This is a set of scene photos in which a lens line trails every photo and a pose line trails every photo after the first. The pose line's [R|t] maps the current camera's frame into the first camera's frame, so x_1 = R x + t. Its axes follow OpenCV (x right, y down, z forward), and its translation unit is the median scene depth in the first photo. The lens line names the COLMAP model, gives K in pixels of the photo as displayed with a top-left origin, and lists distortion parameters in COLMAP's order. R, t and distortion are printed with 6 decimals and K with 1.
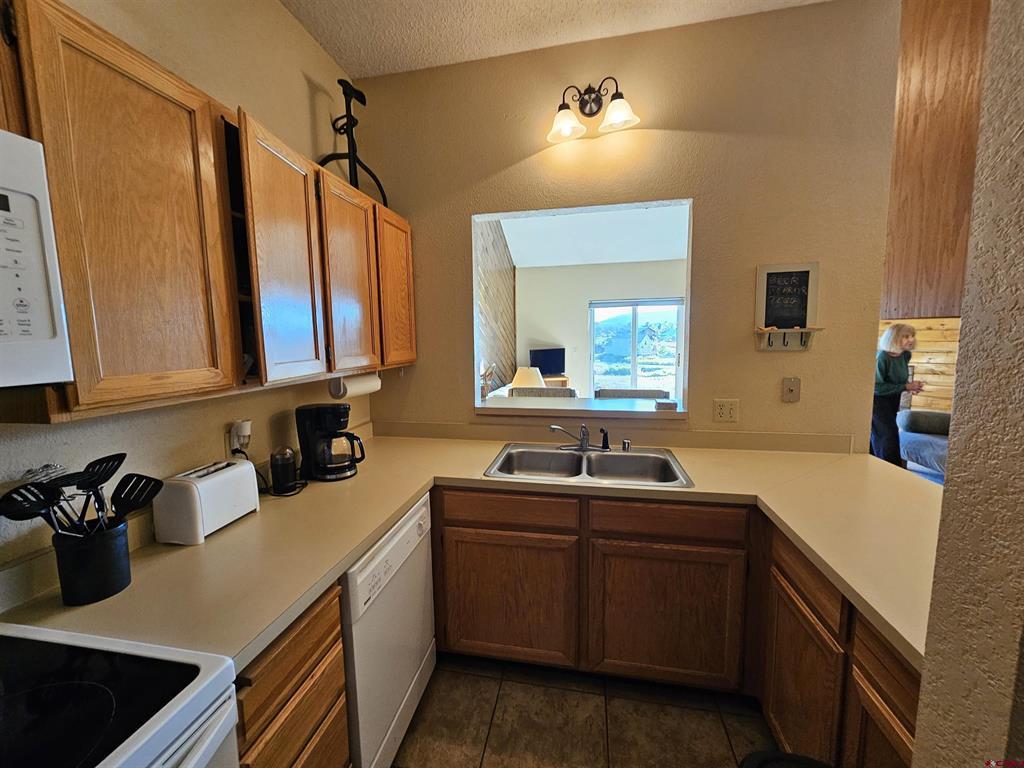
lens RADIAL K [[419.5, 0, 502.8], [0, 419.5, 381.3], [0, 0, 1]] dist [0.003082, -0.001026]
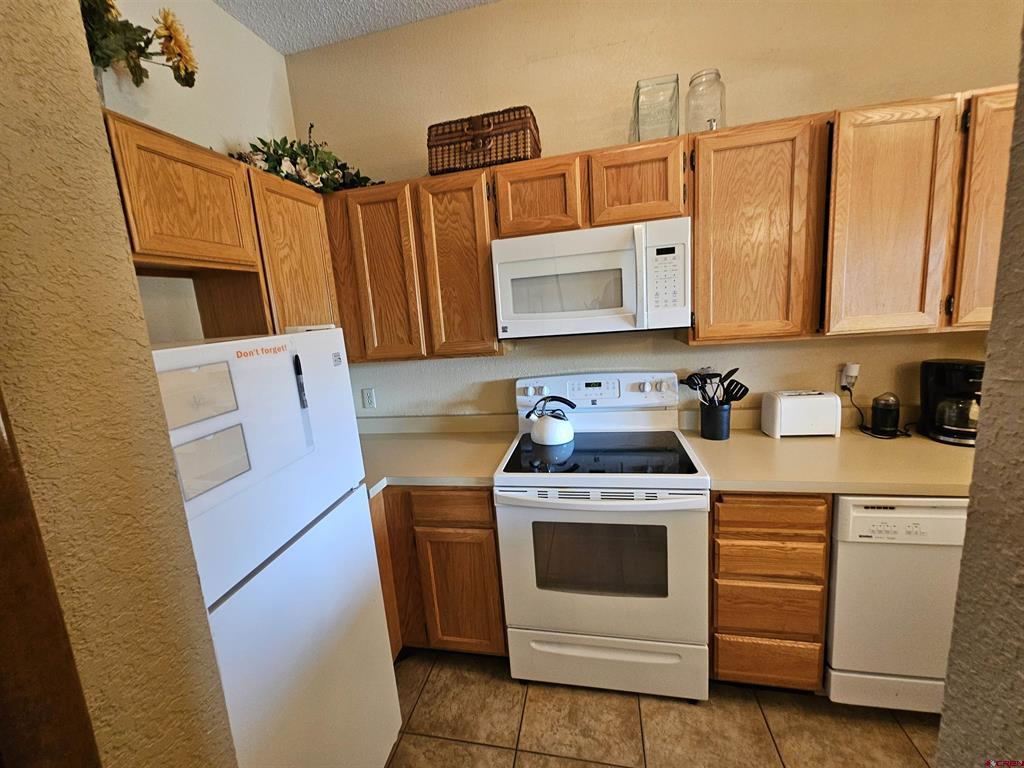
lens RADIAL K [[419.5, 0, 501.0], [0, 419.5, 381.7], [0, 0, 1]] dist [0.003082, -0.001026]
pose [[-0.027643, 0.180746, -0.983141, 0.554694], [-0.028639, 0.982970, 0.181520, -0.039837], [0.999208, 0.033174, -0.021996, 0.040115]]
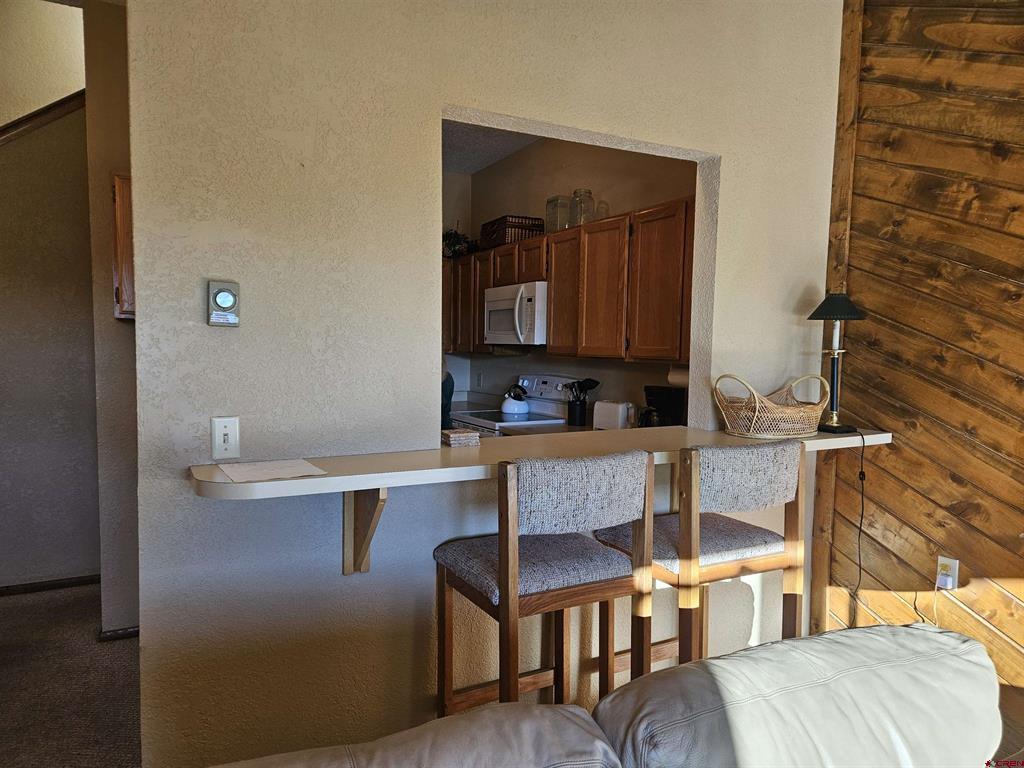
lens RADIAL K [[678.4, 0, 510.7], [0, 678.4, 386.8], [0, 0, 1]] dist [0.074889, -0.054768]
pose [[-0.764826, 0.044068, -0.642728, 1.383691], [-0.071358, 0.985724, 0.152499, -0.245020], [0.640273, 0.162499, -0.750763, 2.516303]]
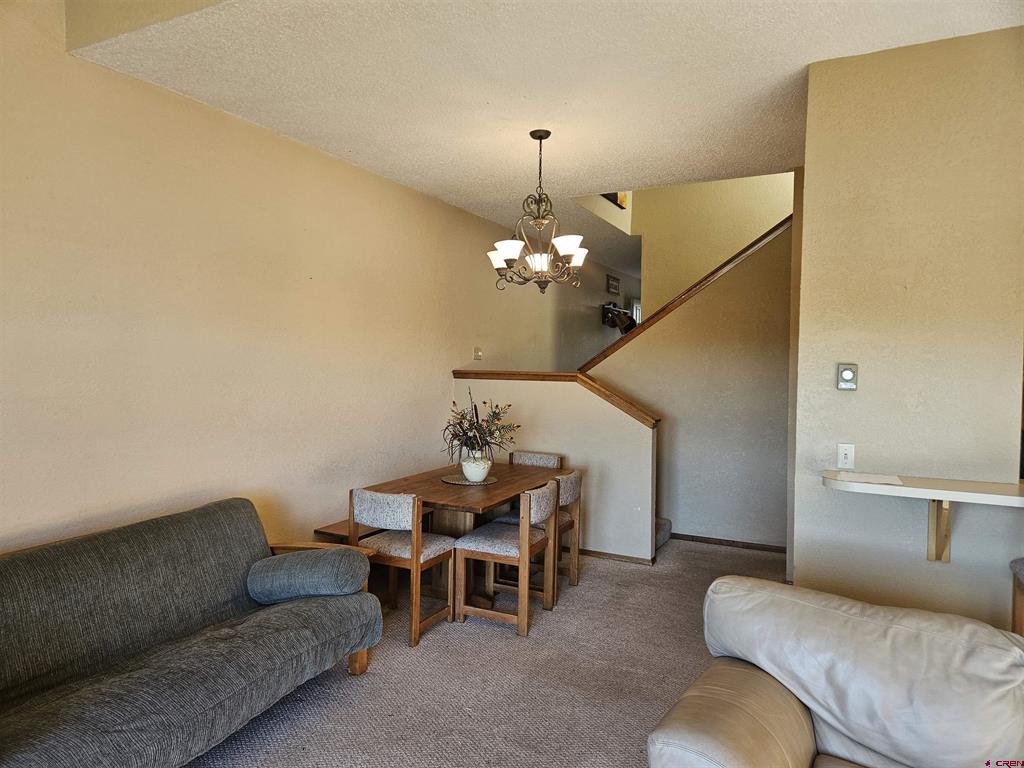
lens RADIAL K [[678.4, 0, 509.9], [0, 678.4, 385.7], [0, 0, 1]] dist [0.074889, -0.054768]
pose [[-0.968226, -0.006306, 0.249999, 1.490430], [0.029336, 0.989916, 0.138583, -0.591142], [-0.248352, 0.141514, -0.958277, 4.098788]]
